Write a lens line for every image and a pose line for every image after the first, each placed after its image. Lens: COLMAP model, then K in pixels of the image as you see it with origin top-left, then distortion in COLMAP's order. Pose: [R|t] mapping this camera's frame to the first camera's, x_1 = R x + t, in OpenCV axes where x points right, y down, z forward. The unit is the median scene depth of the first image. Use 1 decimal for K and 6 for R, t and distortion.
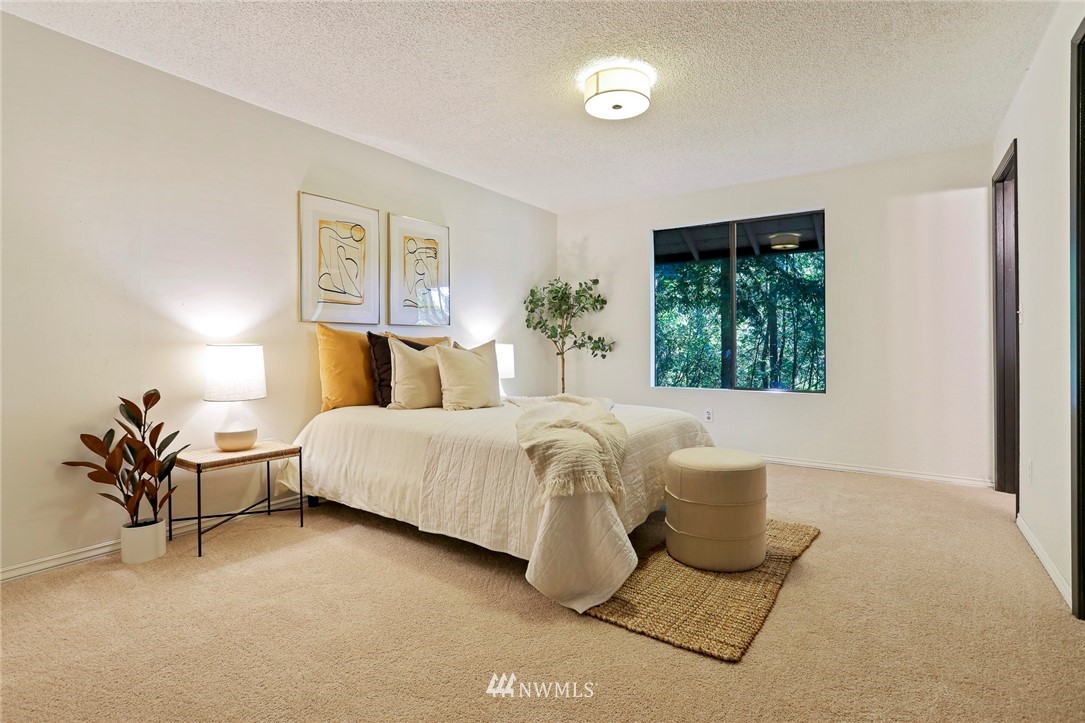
lens RADIAL K [[533.3, 0, 538.6], [0, 533.3, 348.3], [0, 0, 1]] dist [-0.065315, 0.031999]
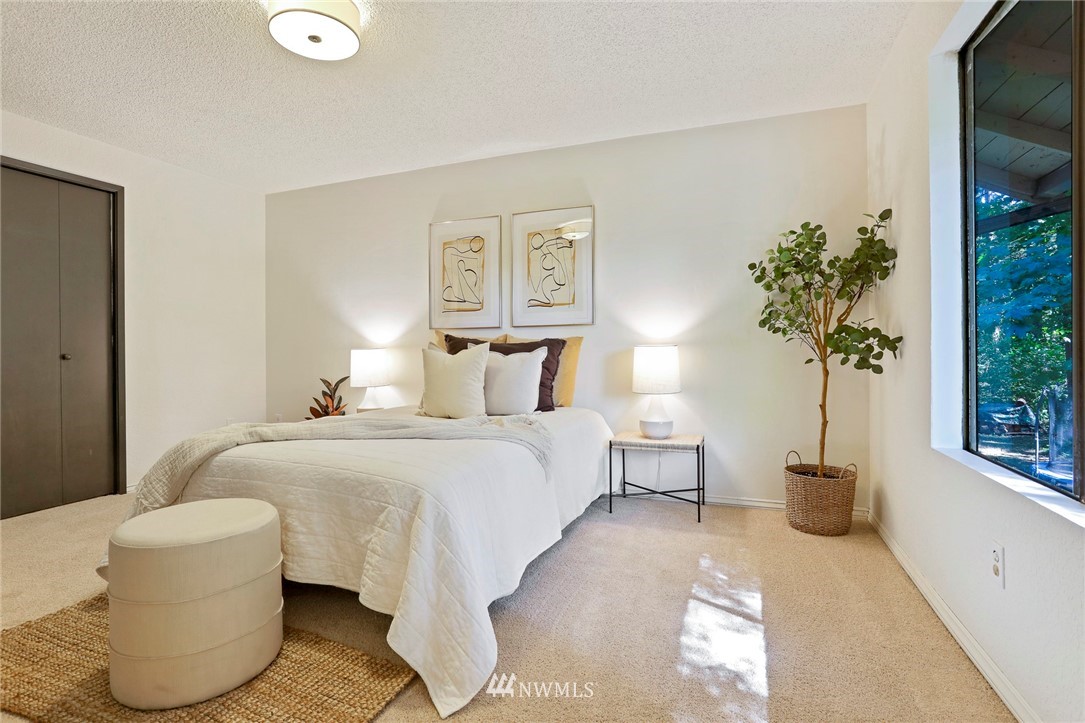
lens RADIAL K [[533.3, 0, 538.6], [0, 533.3, 348.3], [0, 0, 1]] dist [-0.065315, 0.031999]
pose [[0.235936, 0.005140, -0.971755, 0.740870], [0.006866, 0.999952, 0.006956, -0.011905], [0.971744, -0.008313, 0.235889, 0.858068]]
